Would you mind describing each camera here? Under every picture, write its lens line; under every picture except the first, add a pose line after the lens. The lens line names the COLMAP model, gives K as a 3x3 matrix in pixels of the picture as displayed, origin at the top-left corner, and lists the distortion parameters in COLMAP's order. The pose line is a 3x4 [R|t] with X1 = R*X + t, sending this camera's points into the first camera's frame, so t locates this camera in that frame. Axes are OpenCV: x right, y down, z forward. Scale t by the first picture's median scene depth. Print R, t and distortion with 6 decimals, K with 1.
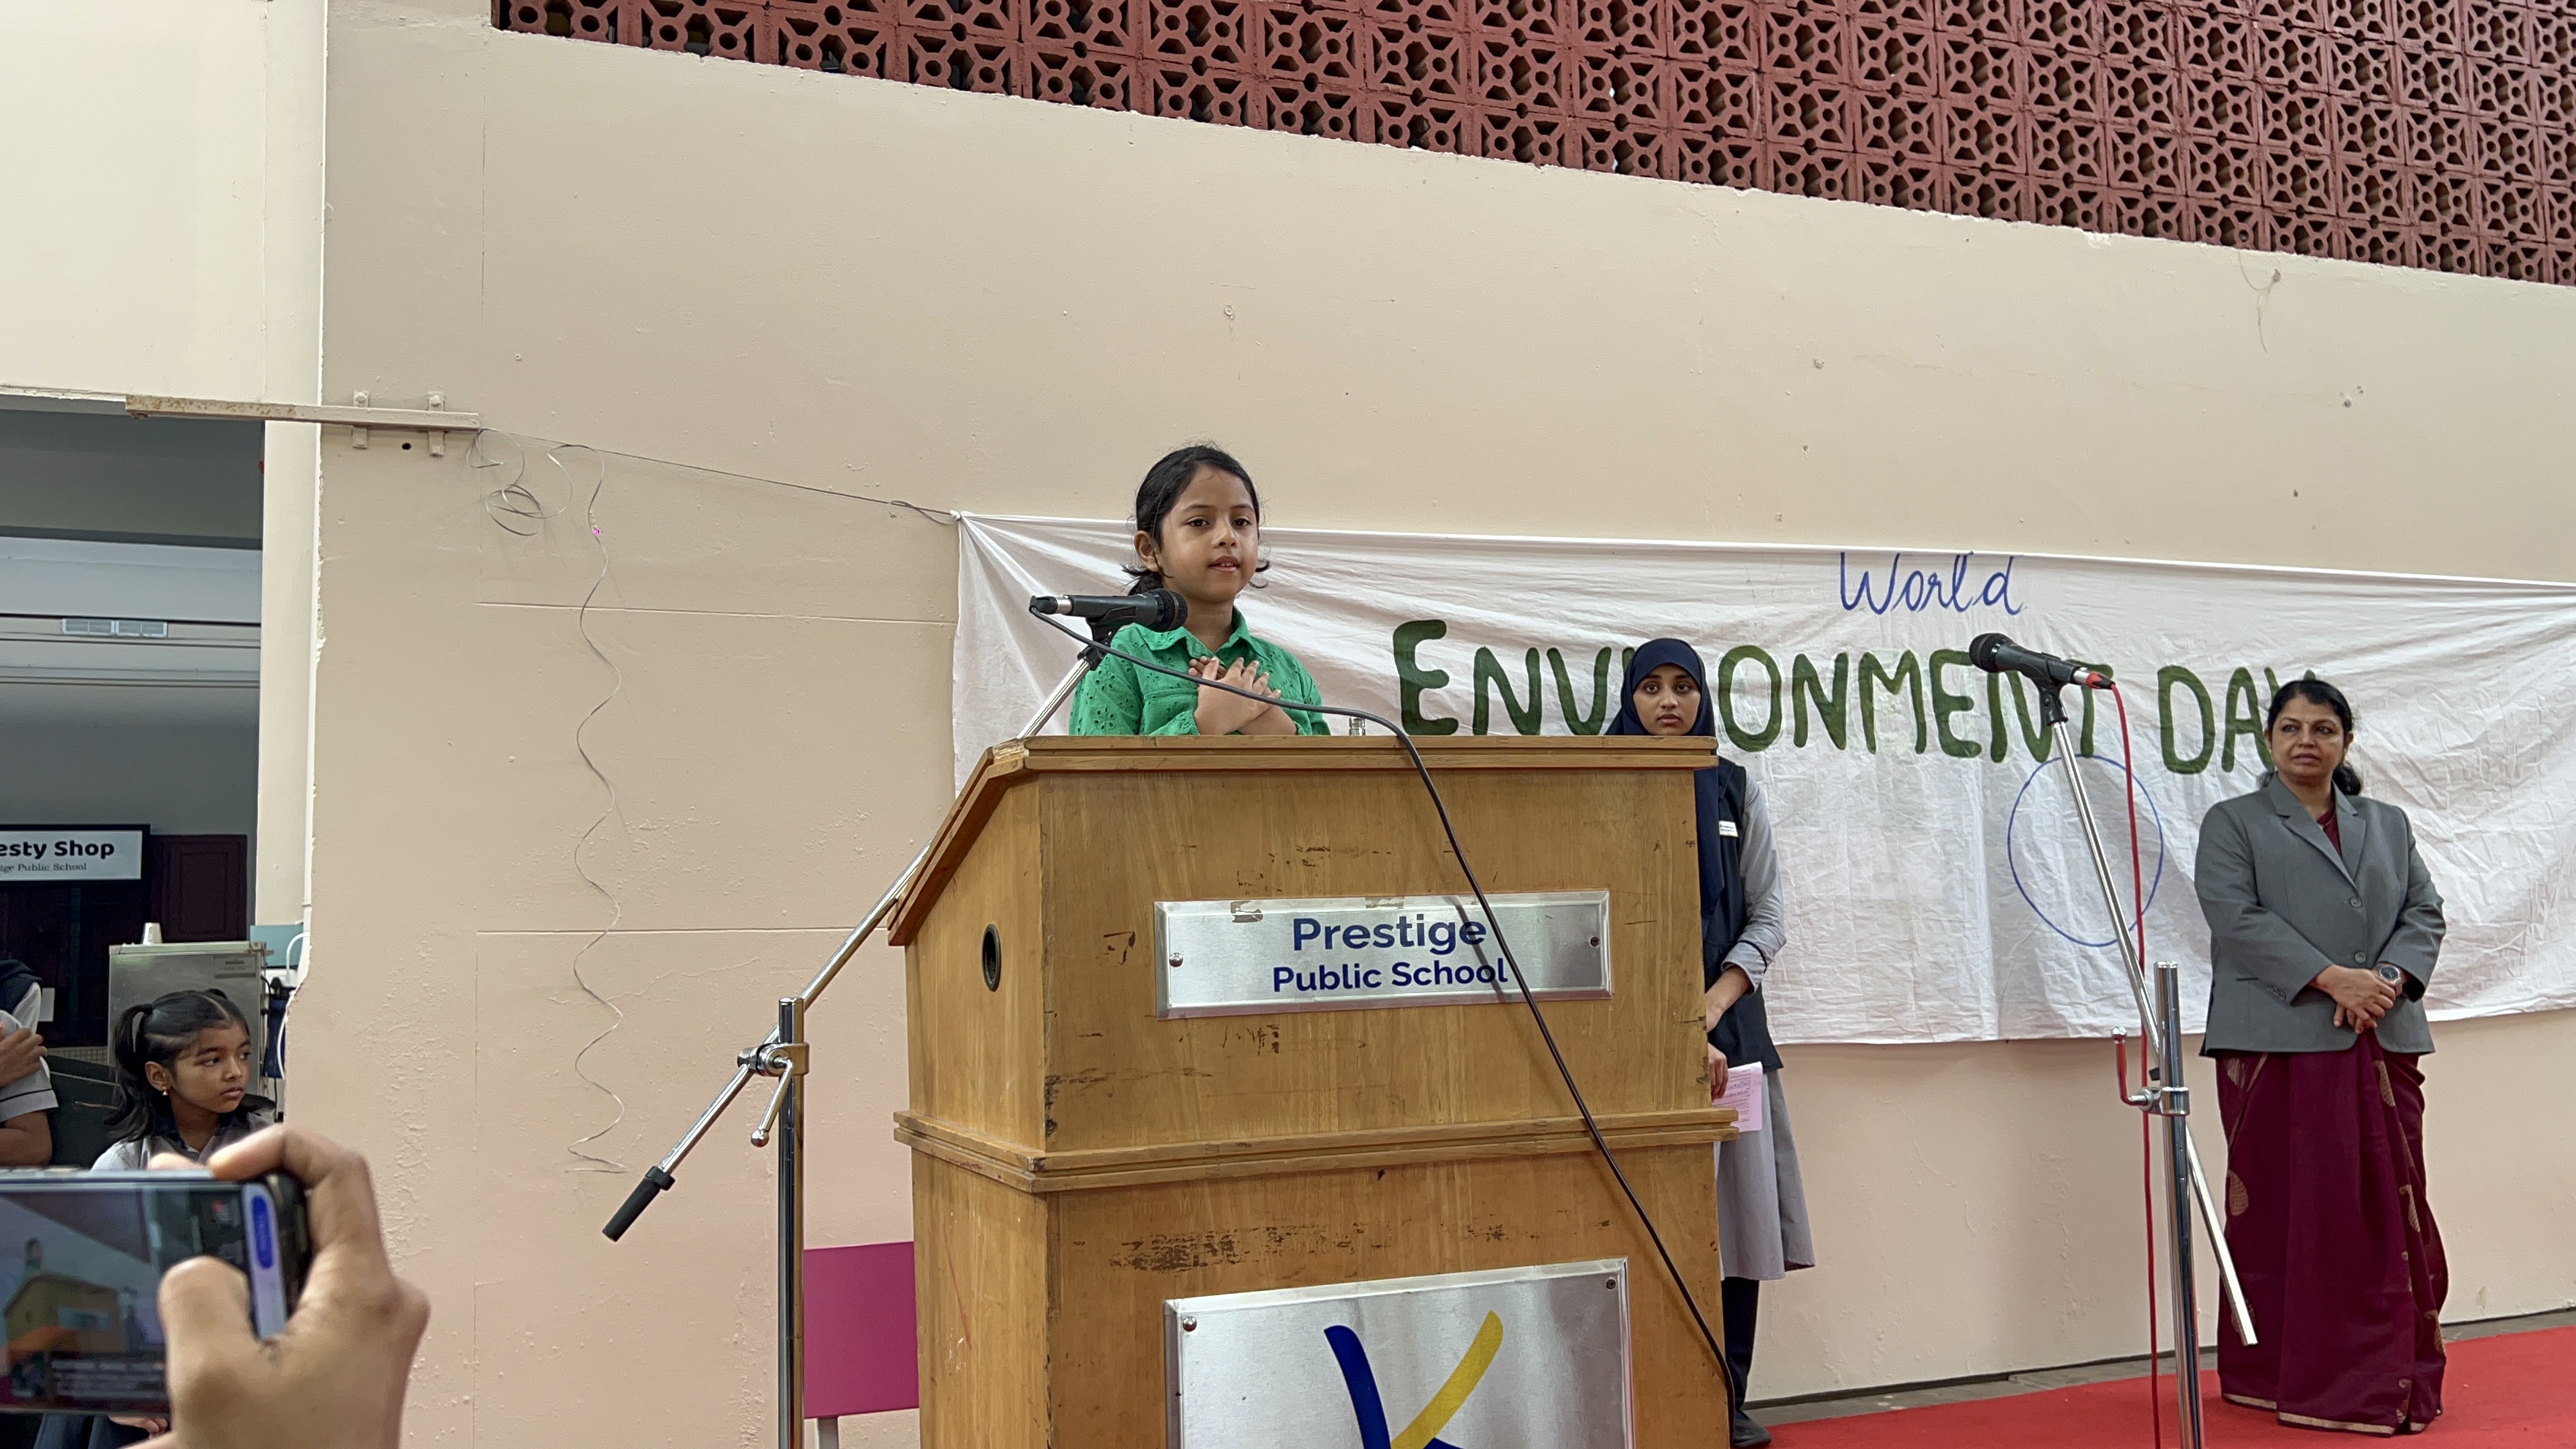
lens RADIAL K [[2495.0, 0, 1243.1], [0, 2495.0, 723.6], [0, 0, 1]] dist [0.086449, -0.152765]
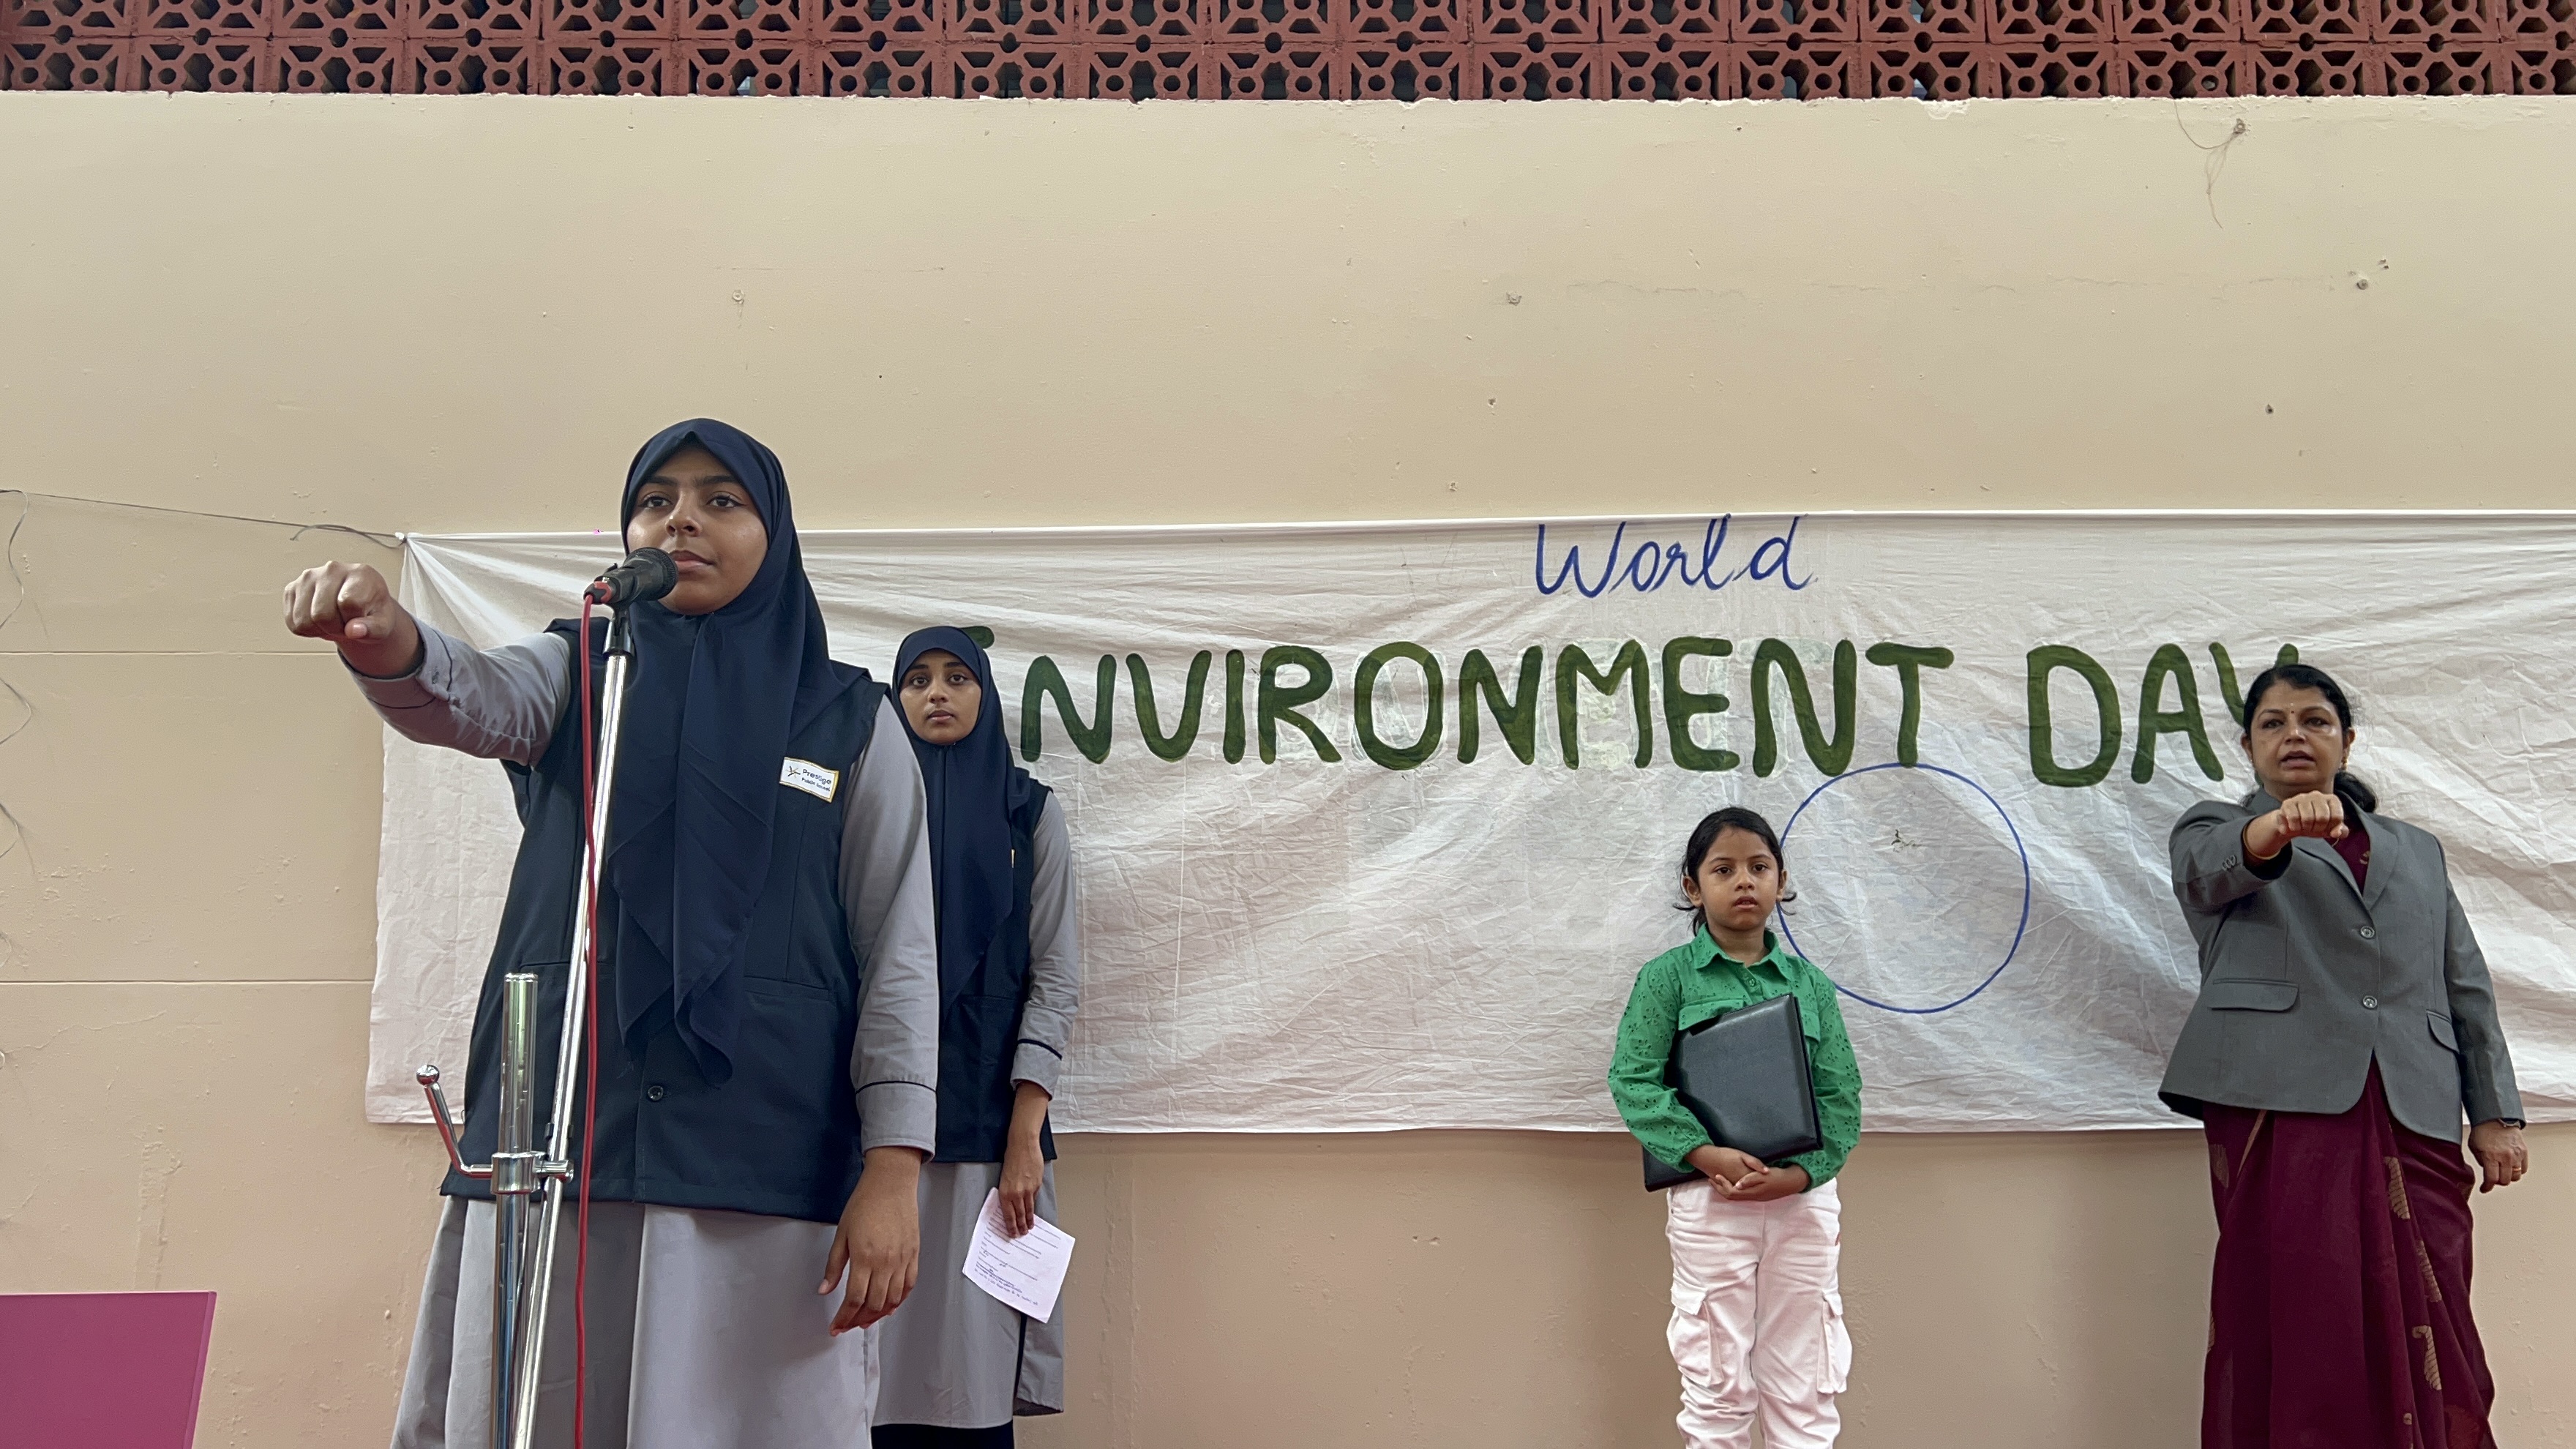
lens RADIAL K [[2508.5, 0, 1251.6], [0, 2508.5, 625.9], [0, 0, 1]] dist [0.157091, -0.448459]
pose [[0.924158, -0.043894, -0.379479, 0.460100], [0.023963, 0.998081, -0.057090, 0.009738], [0.381257, 0.043667, 0.923437, 0.202762]]
